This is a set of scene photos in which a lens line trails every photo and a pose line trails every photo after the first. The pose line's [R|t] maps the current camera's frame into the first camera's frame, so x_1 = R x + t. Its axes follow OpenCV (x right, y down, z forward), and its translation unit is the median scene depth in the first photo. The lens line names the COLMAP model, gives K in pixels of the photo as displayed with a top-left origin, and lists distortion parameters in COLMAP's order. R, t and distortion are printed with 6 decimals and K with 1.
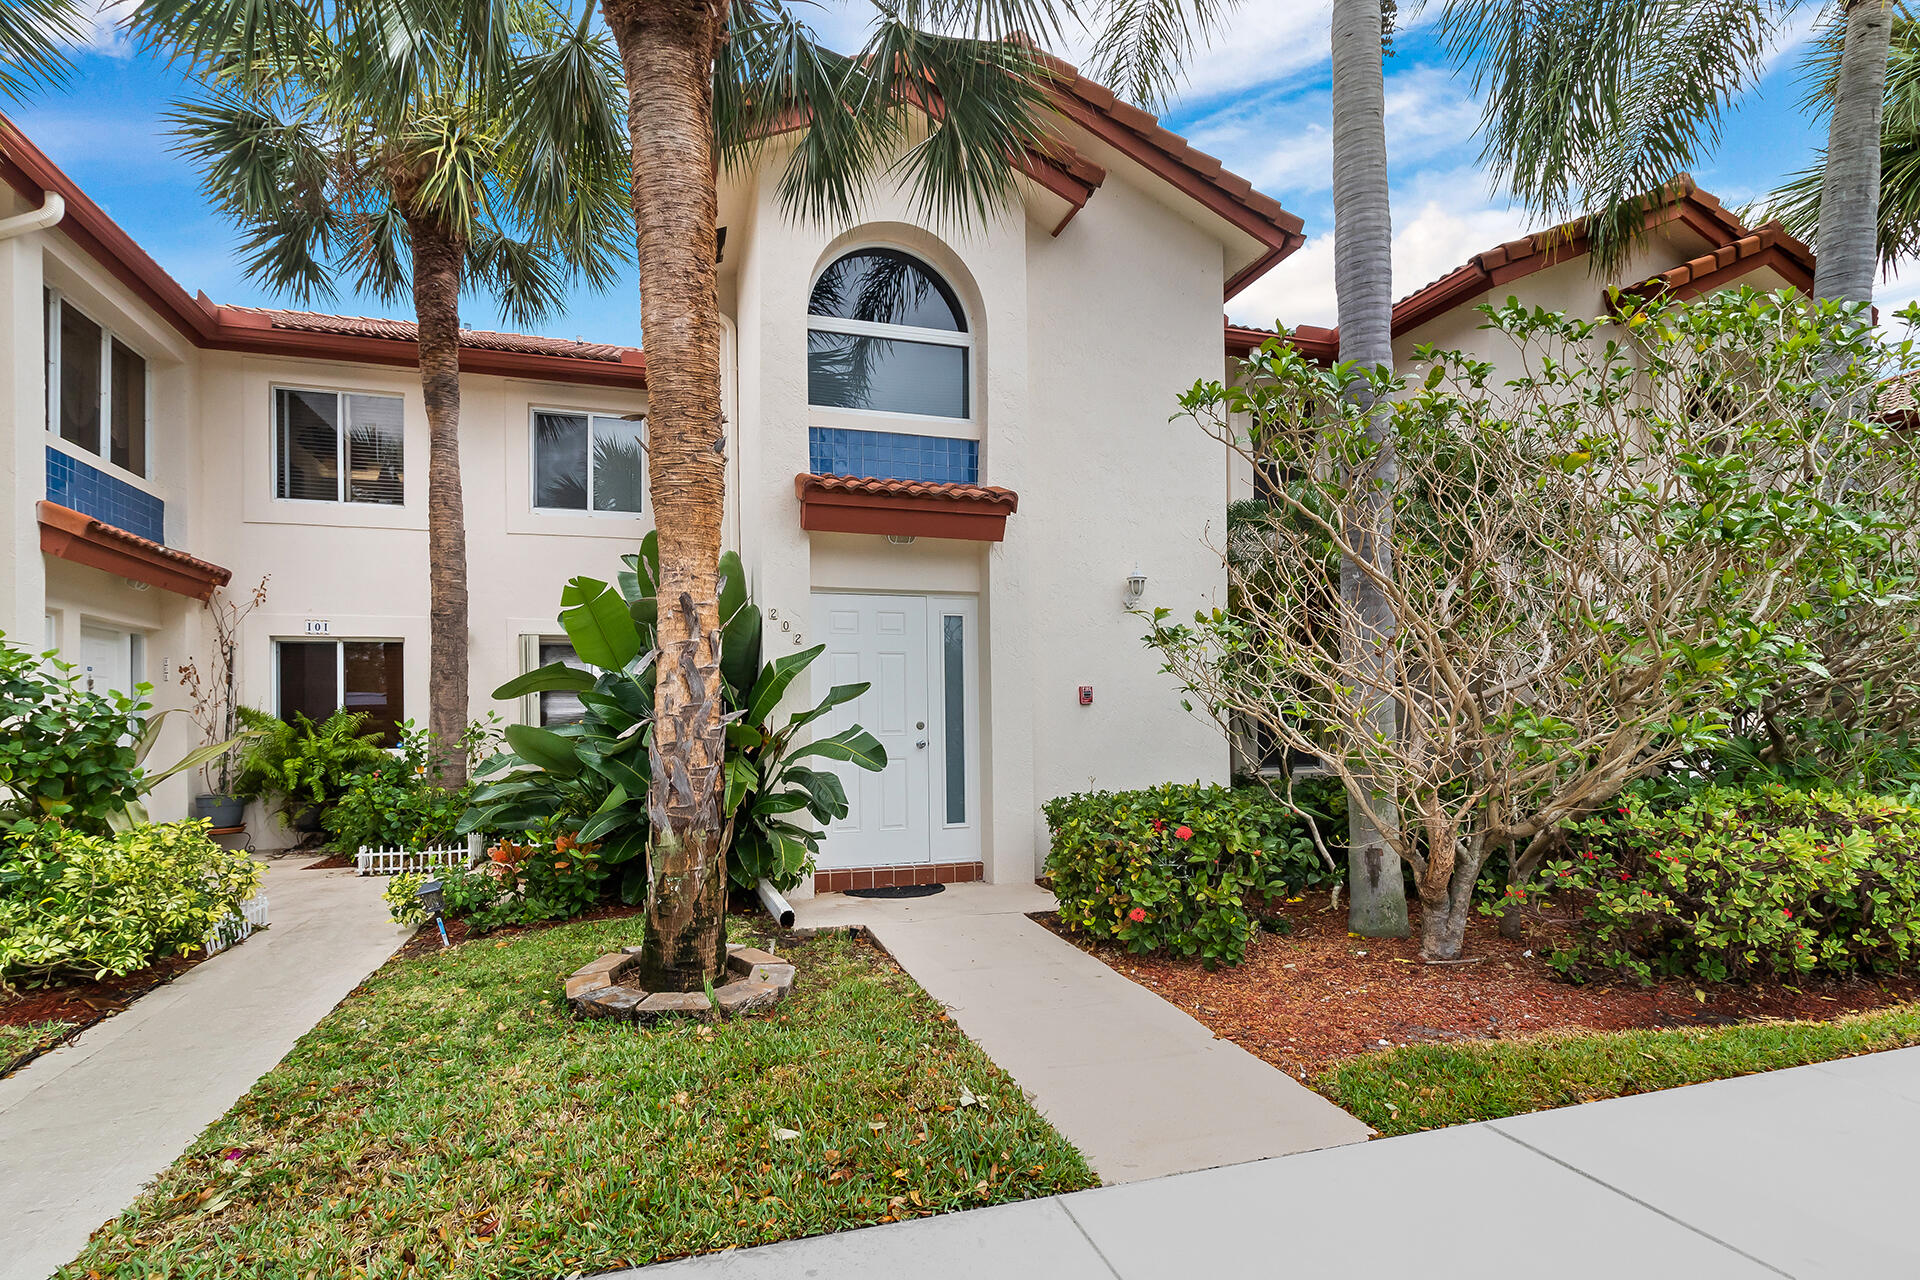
lens RADIAL K [[881.7, 0, 953.1], [0, 881.7, 646.7], [0, 0, 1]] dist [0.005277, -0.001438]
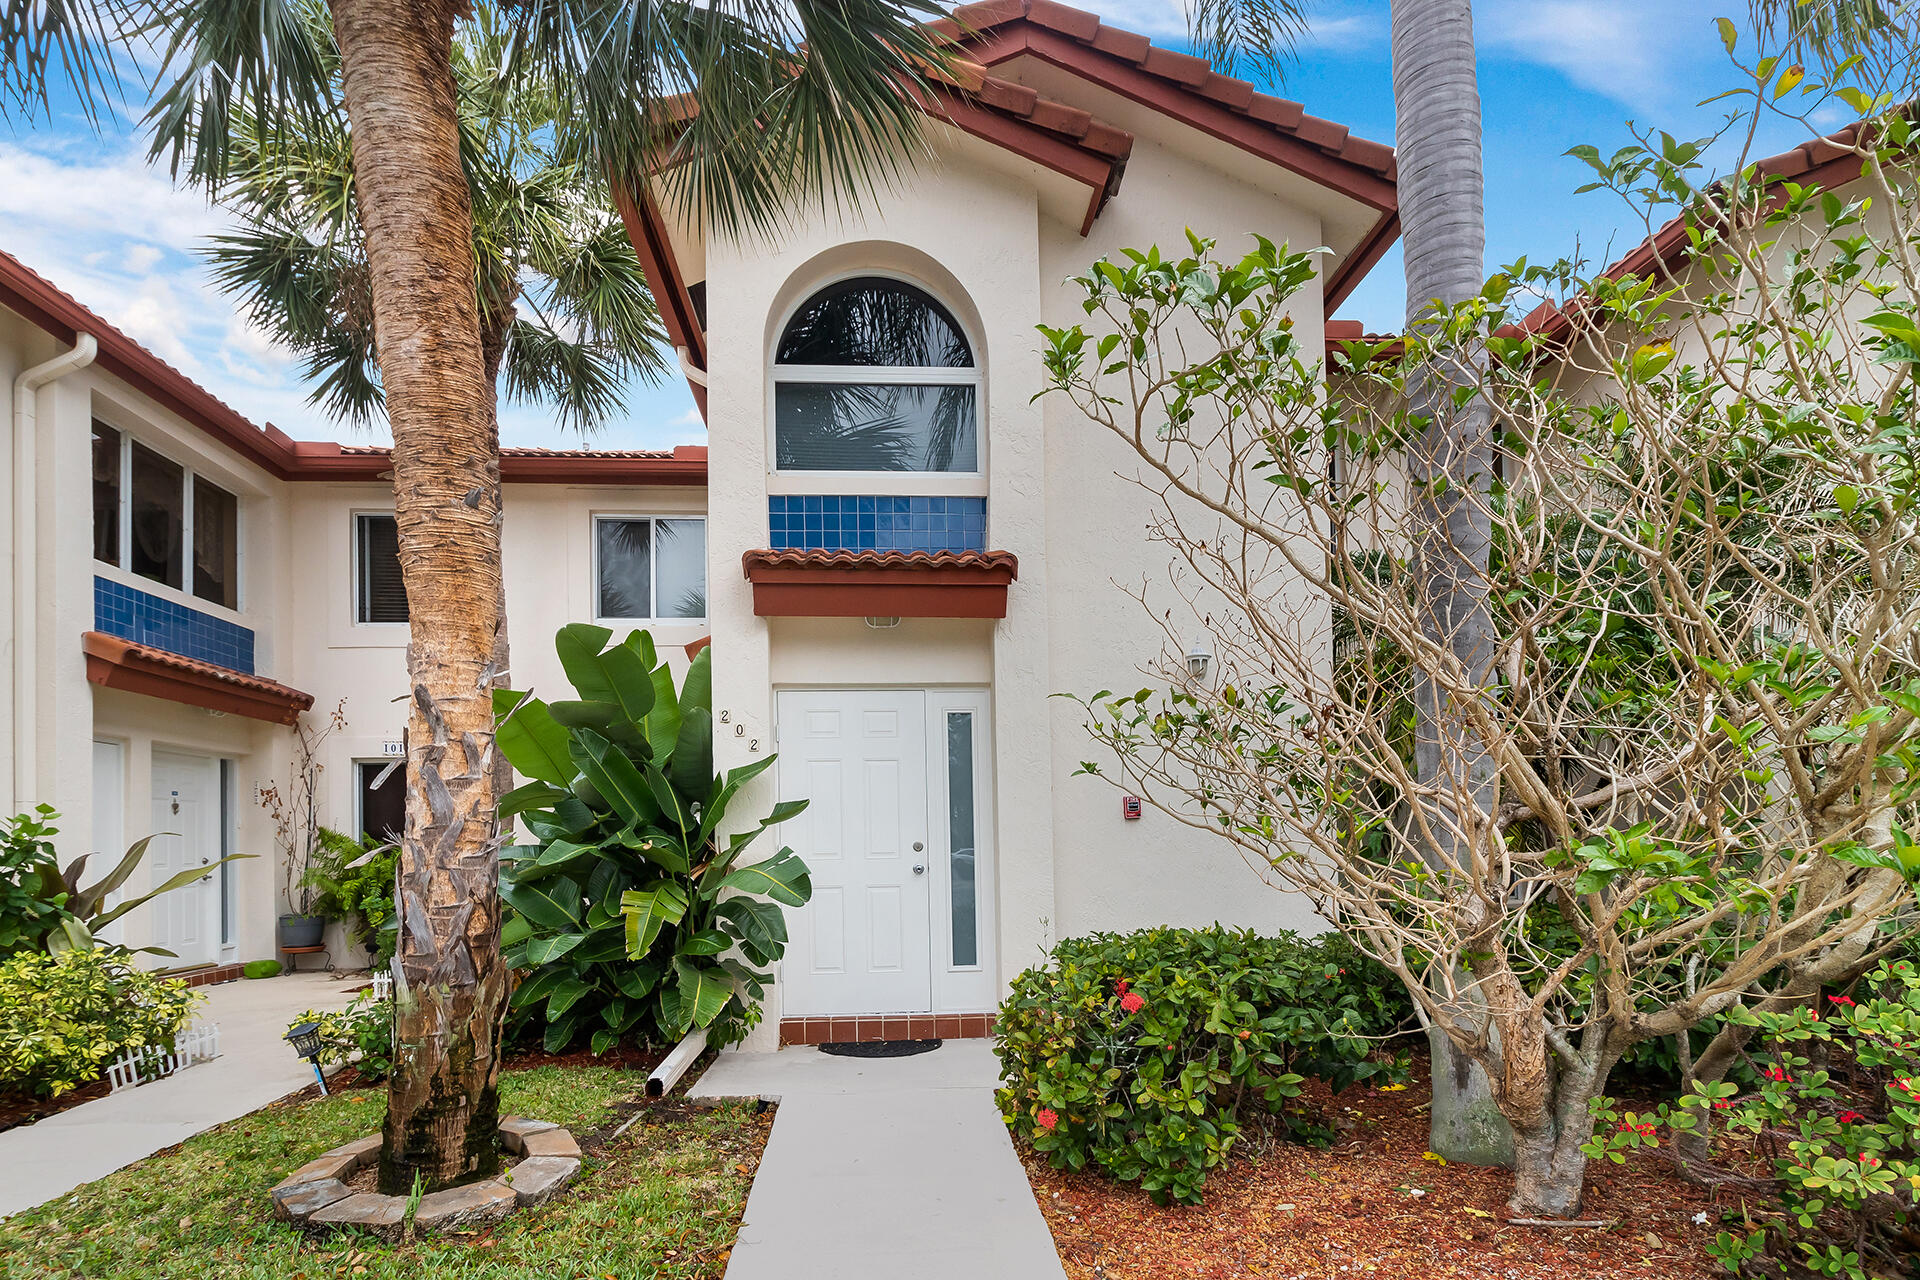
lens RADIAL K [[881.7, 0, 1024.9], [0, 881.7, 764.5], [0, 0, 1]] dist [0.005277, -0.001438]
pose [[0.973609, -0.022367, -0.227124, 0.277343], [0.023283, 0.999728, 0.001357, 0.014961], [0.227032, -0.006610, 0.973865, 0.240009]]
